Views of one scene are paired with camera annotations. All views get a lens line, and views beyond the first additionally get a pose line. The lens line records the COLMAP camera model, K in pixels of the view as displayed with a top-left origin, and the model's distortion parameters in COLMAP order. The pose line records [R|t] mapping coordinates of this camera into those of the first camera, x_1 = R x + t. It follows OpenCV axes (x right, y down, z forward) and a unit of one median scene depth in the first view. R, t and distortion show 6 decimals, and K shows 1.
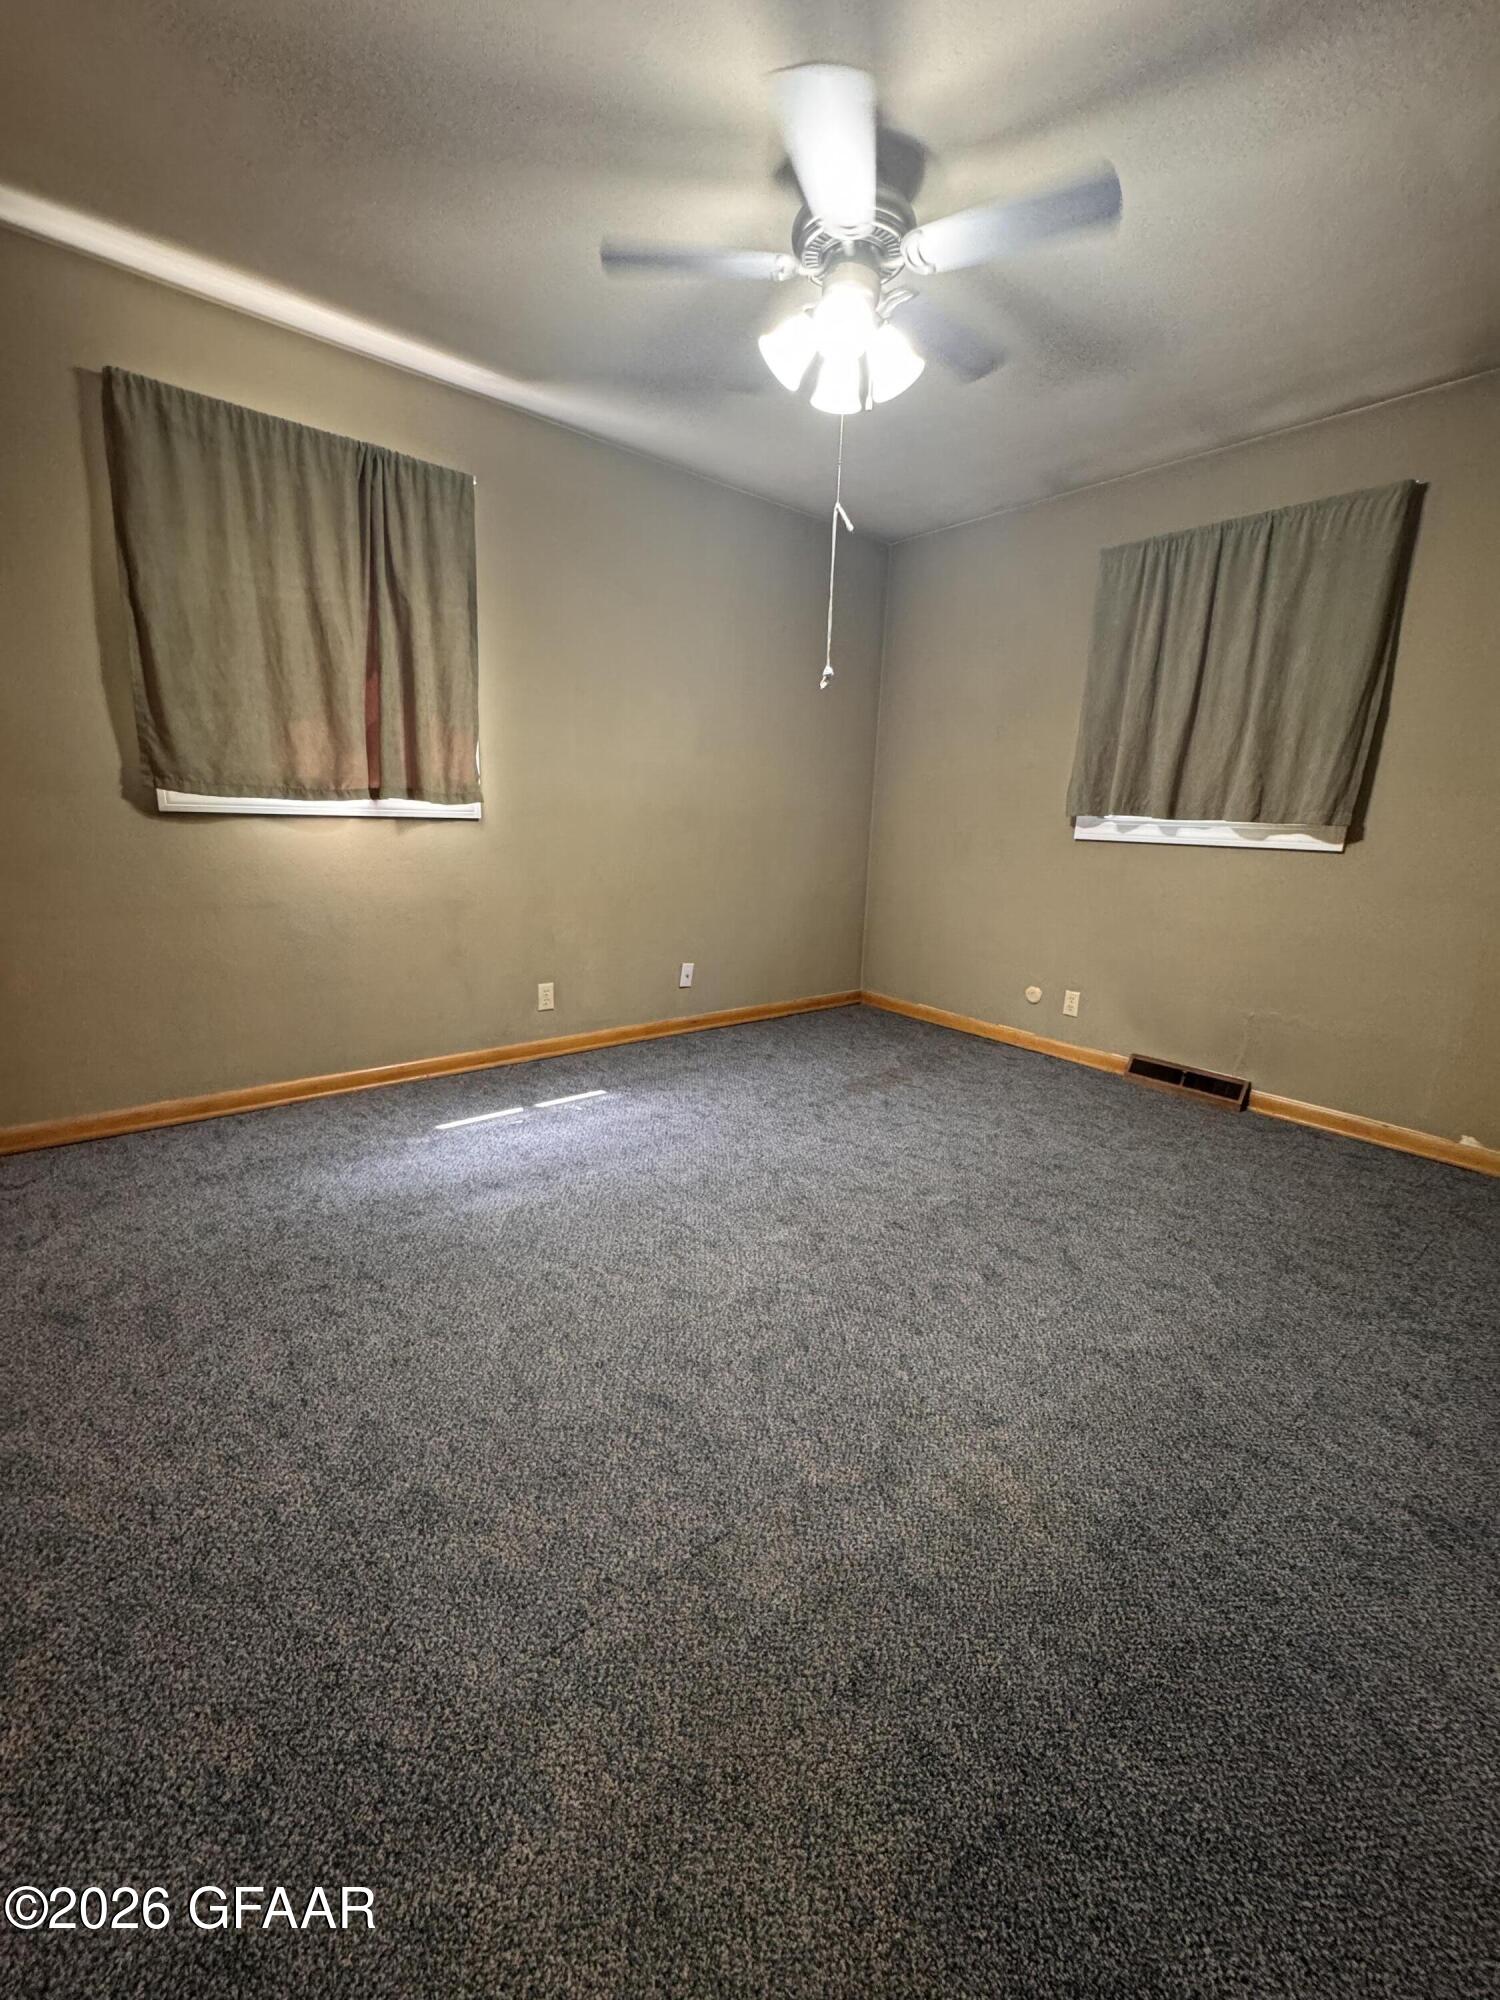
lens RADIAL K [[802.6, 0, 764.9], [0, 802.6, 993.5], [0, 0, 1]] dist [-0.000141, -0.000346]
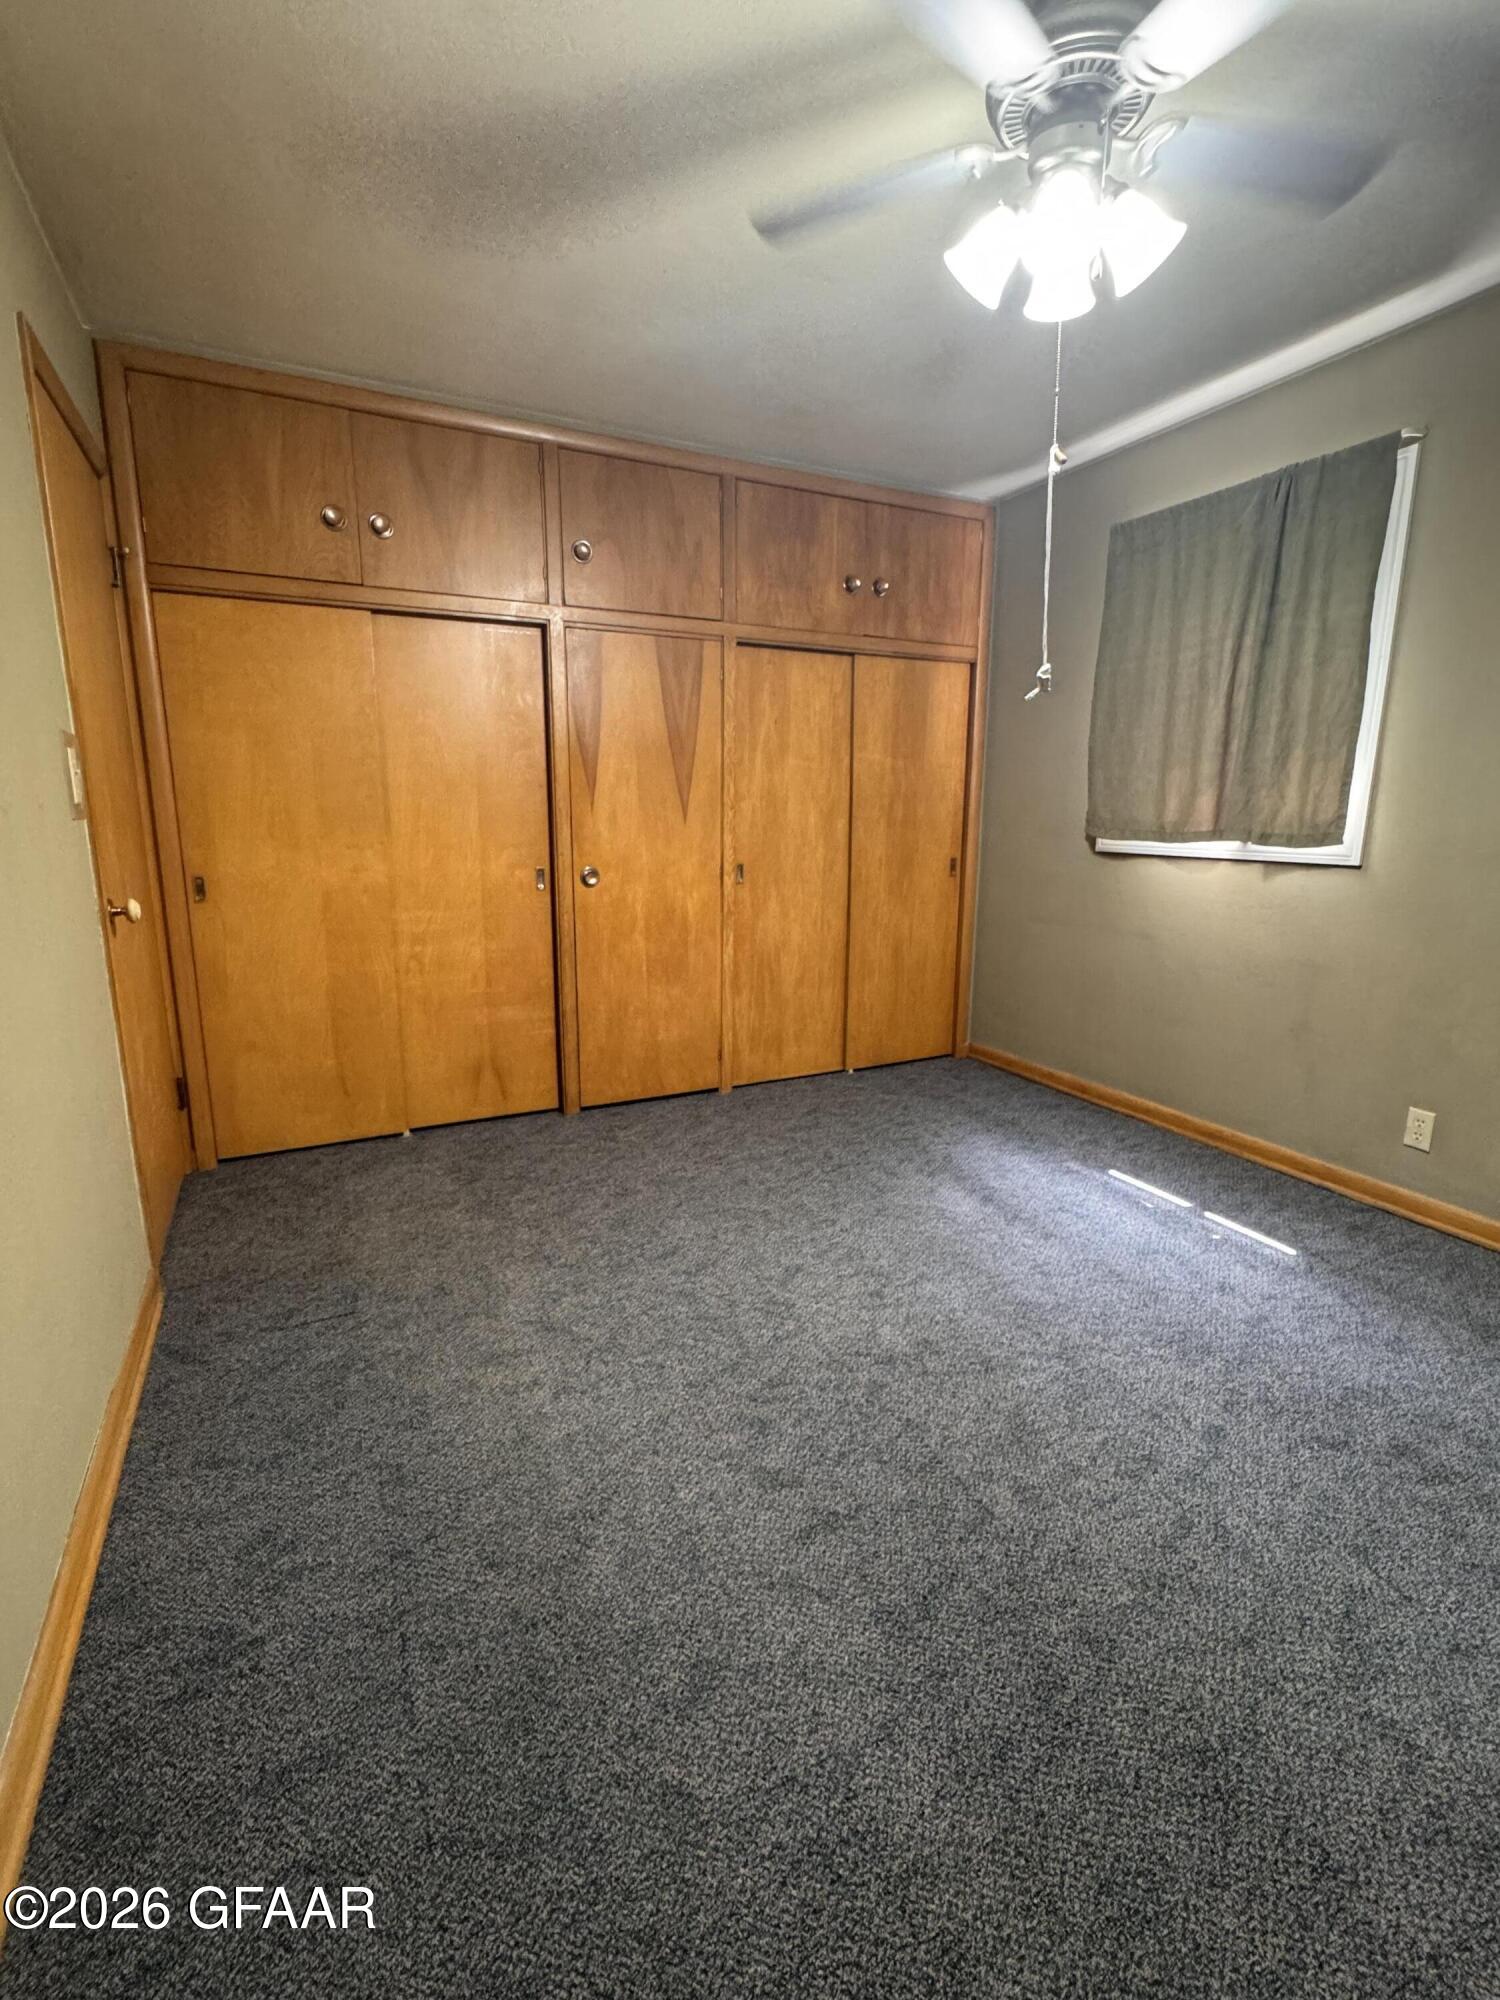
lens RADIAL K [[943.7, 0, 762.9], [0, 943.7, 1010.9], [0, 0, 1]] dist [-0.003915, 0.000821]
pose [[-0.246363, 0.170103, -0.954133, 0.773644], [-0.224991, 0.947544, 0.227022, -0.187244], [0.942700, 0.270601, -0.195169, 0.774115]]
